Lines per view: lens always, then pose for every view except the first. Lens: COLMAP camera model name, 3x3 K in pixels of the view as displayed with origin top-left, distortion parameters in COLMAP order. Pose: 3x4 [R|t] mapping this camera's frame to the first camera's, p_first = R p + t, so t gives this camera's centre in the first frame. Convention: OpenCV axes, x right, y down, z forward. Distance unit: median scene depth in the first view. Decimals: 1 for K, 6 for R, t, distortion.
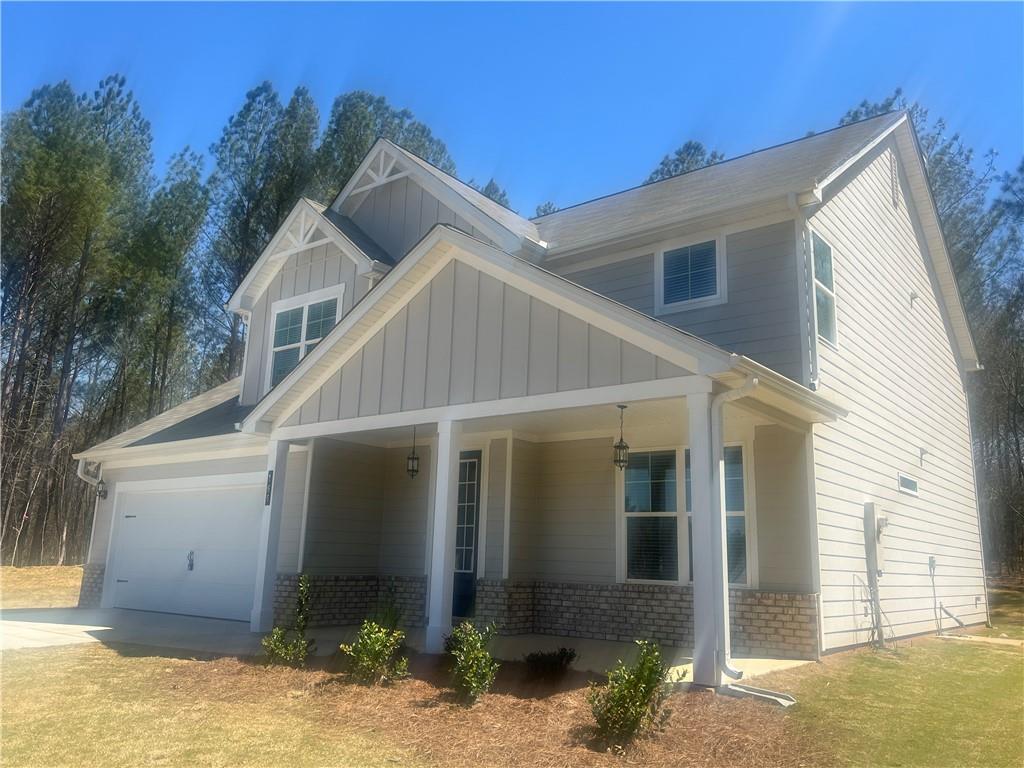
lens RADIAL K [[812.8, 0, 512.0], [0, 812.8, 384.0], [0, 0, 1]] dist [0.002945, -0.001335]
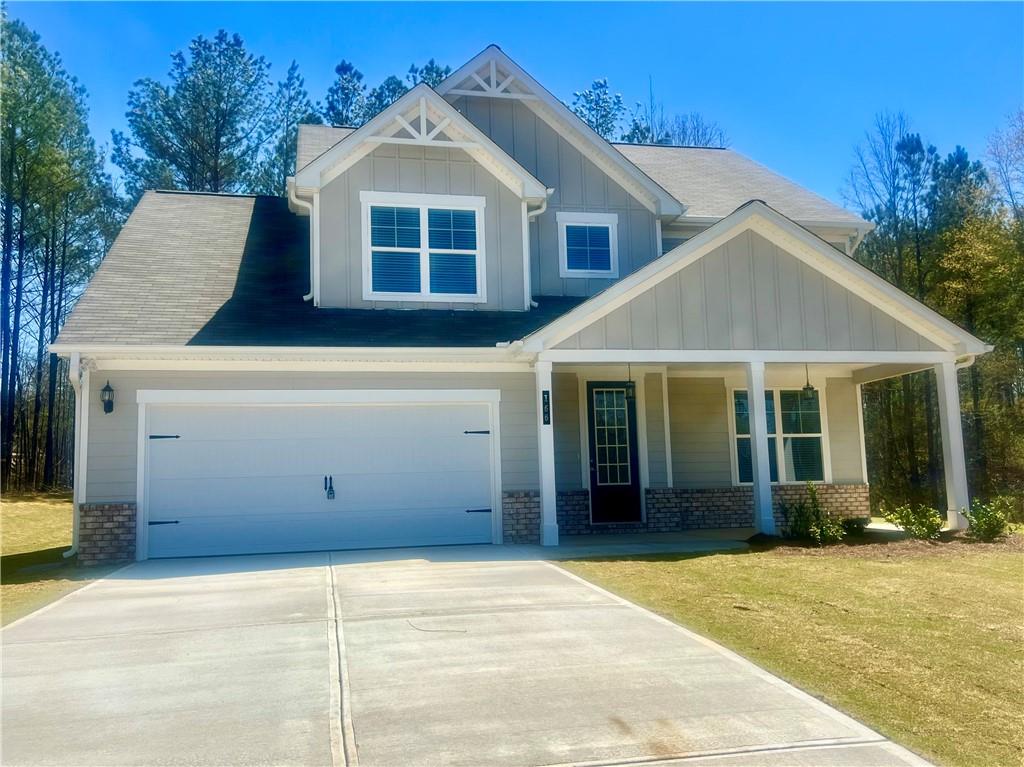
lens RADIAL K [[869.4, 0, 512.0], [0, 869.4, 383.5], [0, 0, 1]] dist [0.059741, -0.085162]
pose [[0.637577, 0.052883, 0.768569, -1.215174], [-0.119393, 0.992370, 0.030761, 0.073530], [-0.761079, -0.111374, 0.639027, 0.365597]]
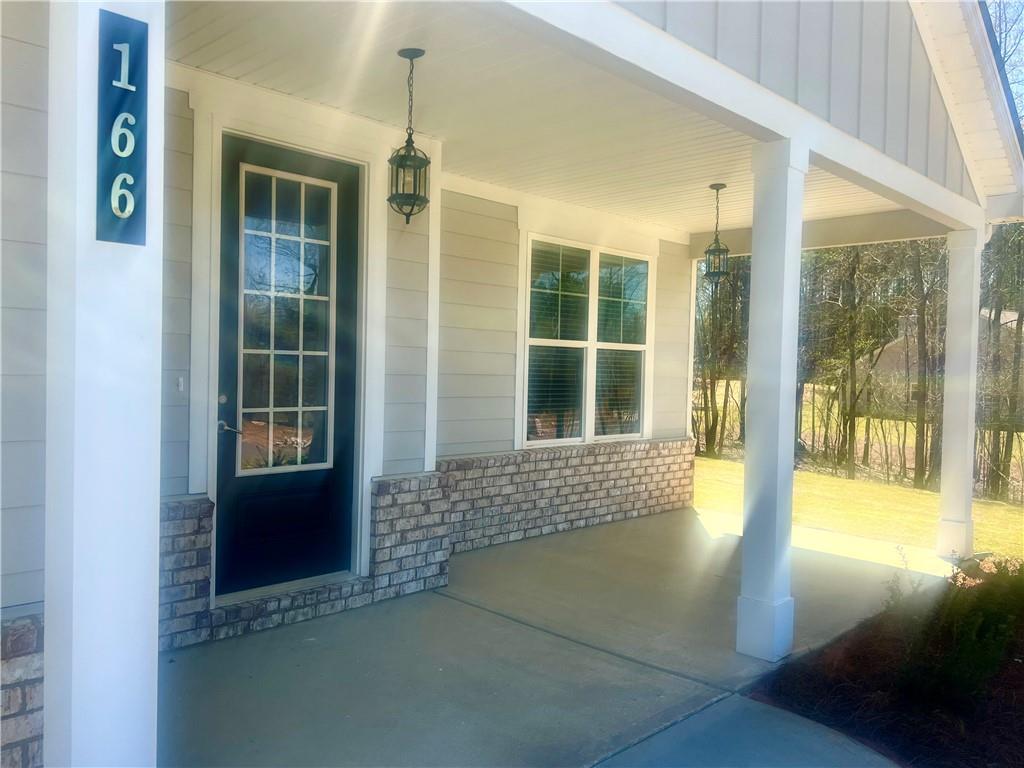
lens RADIAL K [[801.6, 0, 512.0], [0, 801.6, 384.0], [0, 0, 1]] dist [0.056303, -0.000822]
pose [[0.092690, -0.048159, 0.994530, -0.467767], [-0.236468, 0.969188, 0.068971, 0.153114], [-0.967208, -0.241568, 0.078446, 0.954606]]
